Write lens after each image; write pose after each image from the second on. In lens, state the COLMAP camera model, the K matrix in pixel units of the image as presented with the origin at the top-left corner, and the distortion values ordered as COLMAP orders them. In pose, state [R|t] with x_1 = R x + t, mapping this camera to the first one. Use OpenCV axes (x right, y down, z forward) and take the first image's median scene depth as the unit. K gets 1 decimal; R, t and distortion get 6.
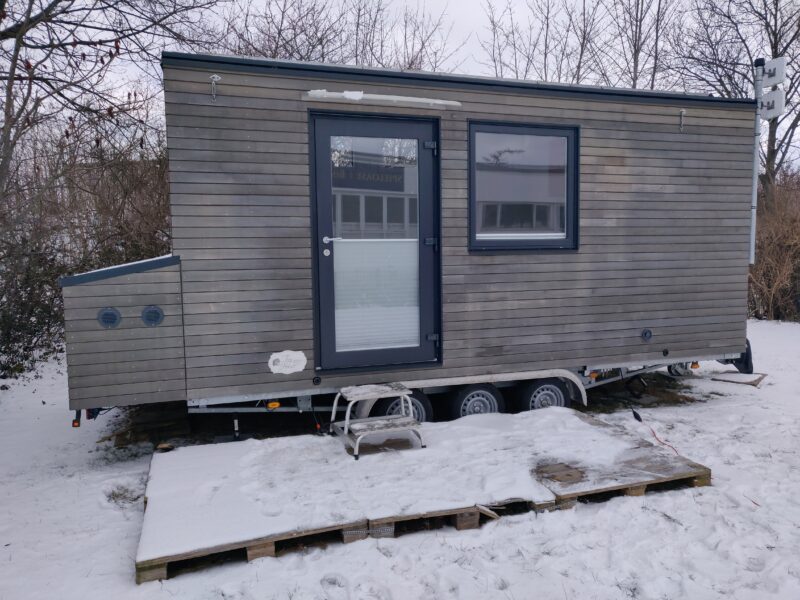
lens RADIAL K [[608.3, 0, 395.6], [0, 608.3, 299.6], [0, 0, 1]] dist [0.025173, 0.020025]
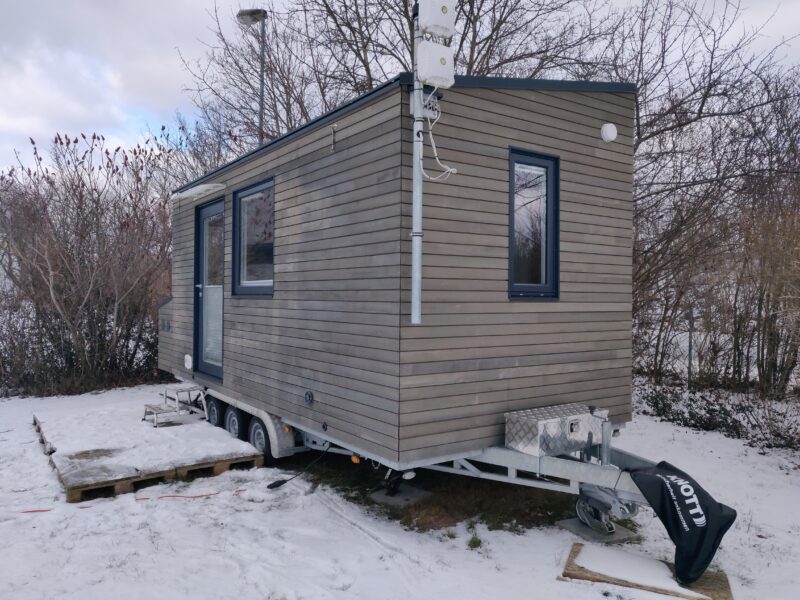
lens RADIAL K [[608.3, 0, 398.8], [0, 608.3, 299.3], [0, 0, 1]] dist [0.025173, 0.020025]
pose [[0.276012, 0.019309, -0.960960, 1.524377], [-0.090367, 0.995891, -0.005945, -0.102231], [0.956897, 0.088480, 0.276623, 1.064271]]
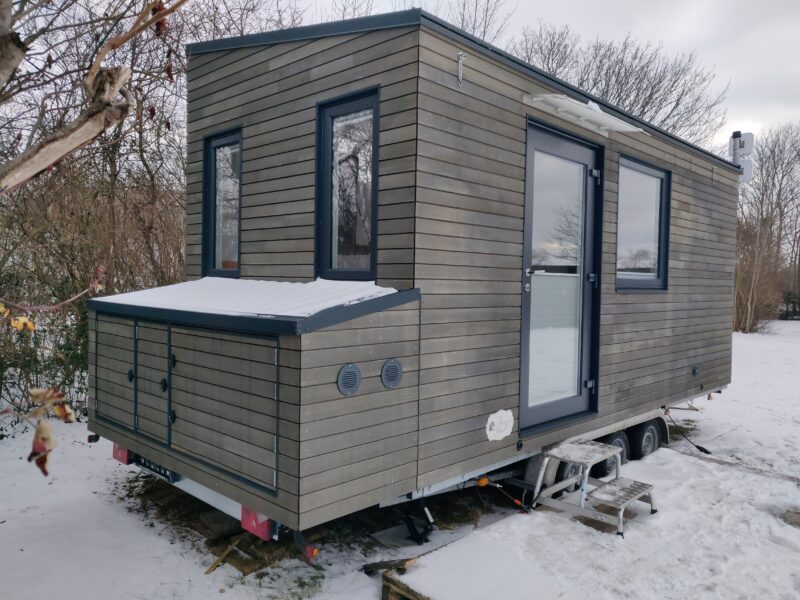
lens RADIAL K [[608.3, 0, 398.4], [0, 608.3, 300.0], [0, 0, 1]] dist [0.025173, 0.020025]
pose [[0.888120, 0.014925, 0.459369, -0.656201], [0.009947, 0.998614, -0.051677, -0.019483], [-0.459504, 0.050465, 0.886741, 0.349717]]
